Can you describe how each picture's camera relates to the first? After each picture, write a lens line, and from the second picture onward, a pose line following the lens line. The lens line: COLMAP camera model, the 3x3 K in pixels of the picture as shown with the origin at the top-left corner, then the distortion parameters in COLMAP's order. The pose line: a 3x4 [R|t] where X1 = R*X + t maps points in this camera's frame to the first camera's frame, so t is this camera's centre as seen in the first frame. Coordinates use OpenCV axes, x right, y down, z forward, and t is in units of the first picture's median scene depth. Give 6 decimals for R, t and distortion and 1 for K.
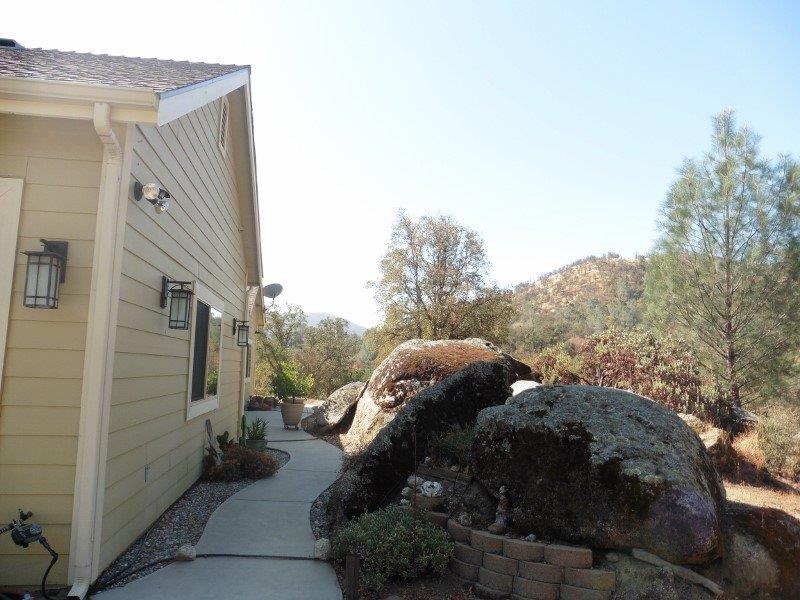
lens RADIAL K [[578.0, 0, 402.1], [0, 578.0, 294.3], [0, 0, 1]] dist [-0.045171, 0.019467]
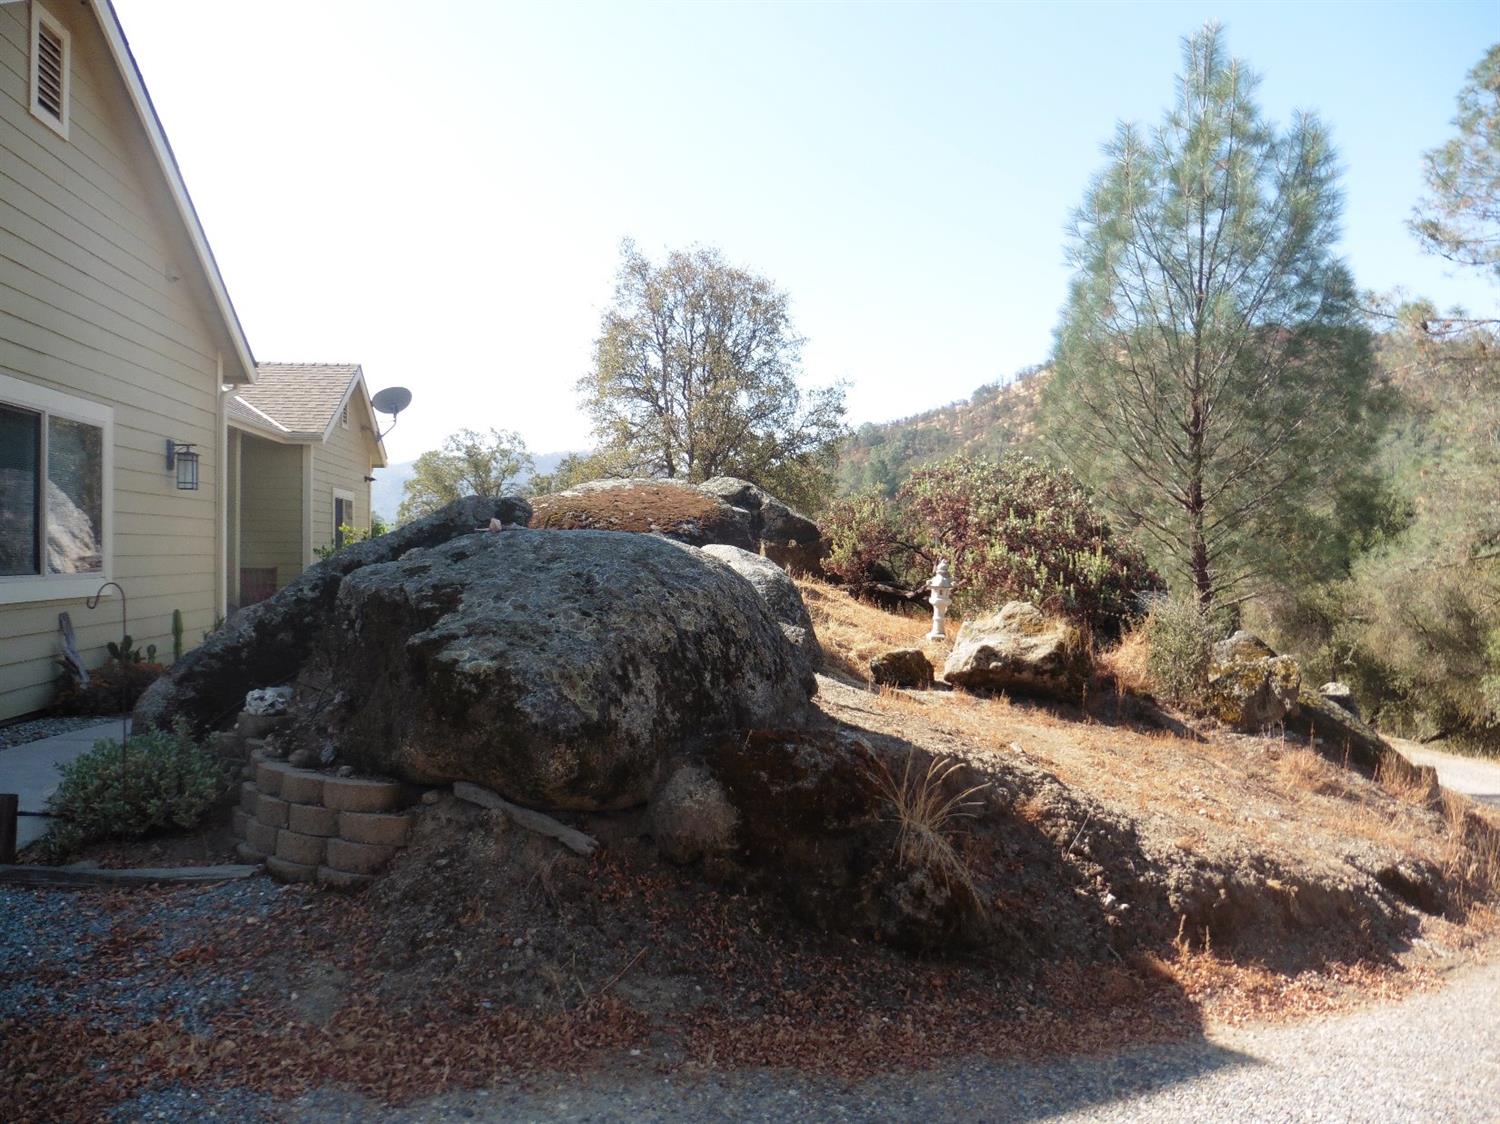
lens RADIAL K [[1083.8, 0, 744.3], [0, 1083.8, 554.8], [0, 0, 1]] dist [-0.045171, 0.019467]
pose [[0.999703, -0.017281, -0.017200, 0.162658], [0.019383, 0.991233, 0.130694, 0.015552], [0.014791, -0.130988, 0.991274, -0.018003]]
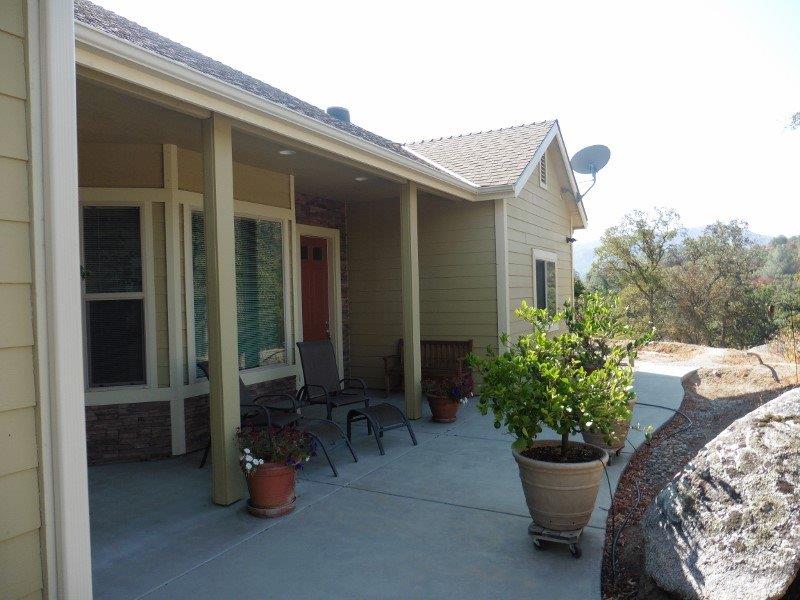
lens RADIAL K [[578.0, 0, 395.9], [0, 578.0, 302.6], [0, 0, 1]] dist [-0.045171, 0.019467]
pose [[0.795548, -0.036507, -0.604789, -0.067174], [0.123473, 0.987005, 0.102838, 0.065065], [0.593176, -0.156488, 0.789718, 0.607172]]
